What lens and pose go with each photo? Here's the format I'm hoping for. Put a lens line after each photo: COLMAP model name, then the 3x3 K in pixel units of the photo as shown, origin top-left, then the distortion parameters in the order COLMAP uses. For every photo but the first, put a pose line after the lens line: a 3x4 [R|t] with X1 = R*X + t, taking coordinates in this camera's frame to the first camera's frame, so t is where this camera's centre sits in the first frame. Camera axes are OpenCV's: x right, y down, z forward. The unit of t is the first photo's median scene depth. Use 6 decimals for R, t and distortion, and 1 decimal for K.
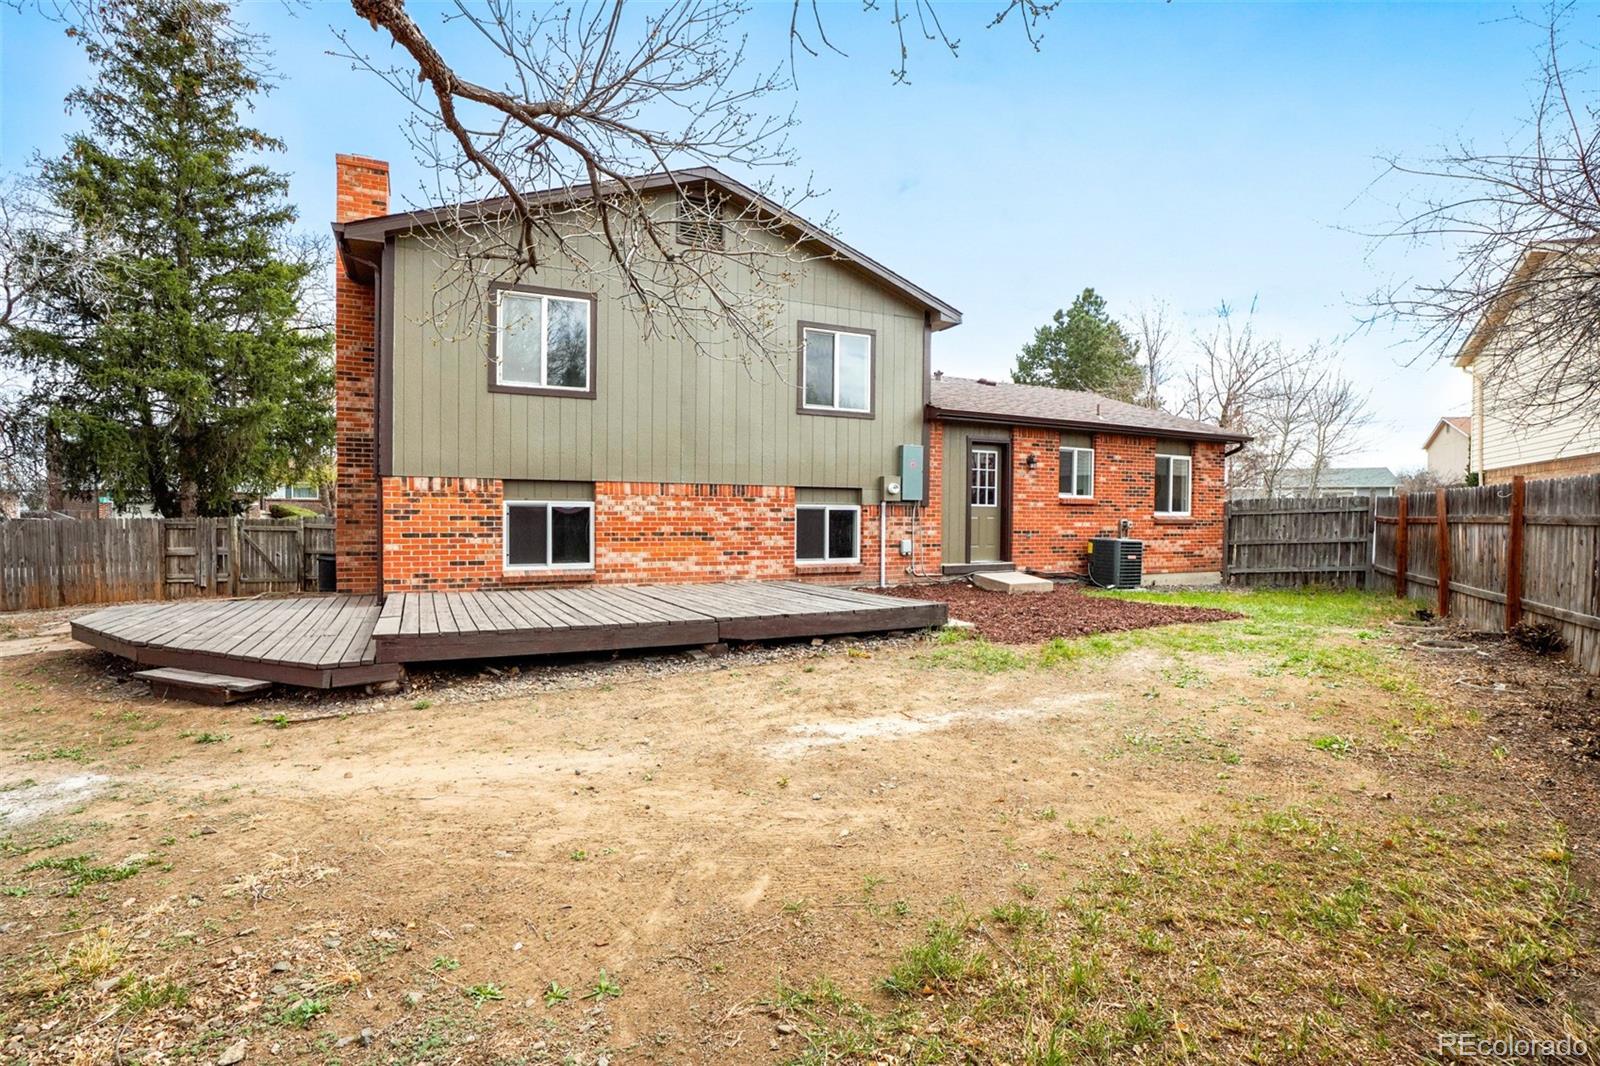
lens RADIAL K [[782.4, 0, 799.2], [0, 782.4, 529.8], [0, 0, 1]] dist [-0.043219, 0.008308]
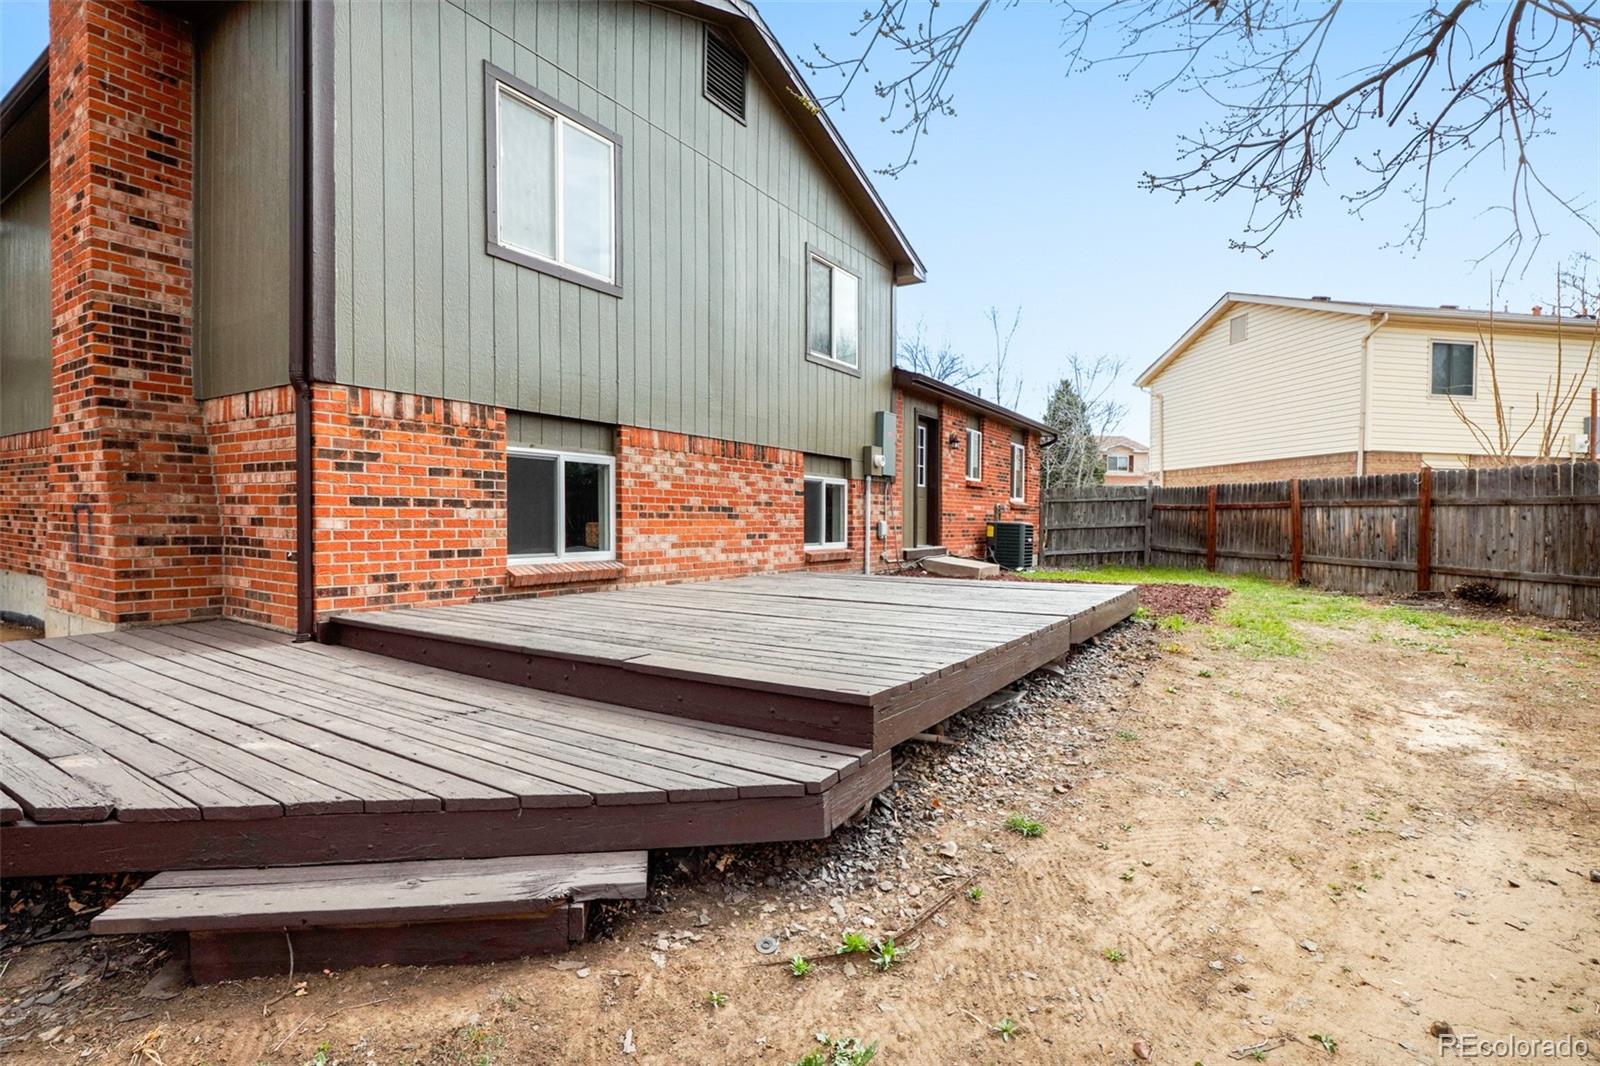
lens RADIAL K [[782.4, 0, 798.8], [0, 782.4, 541.8], [0, 0, 1]] dist [-0.043219, 0.008308]
pose [[0.854768, -0.011179, 0.518889, -0.463243], [0.000740, 0.999793, 0.020321, 0.021266], [-0.519009, -0.016986, 0.854600, 0.358525]]
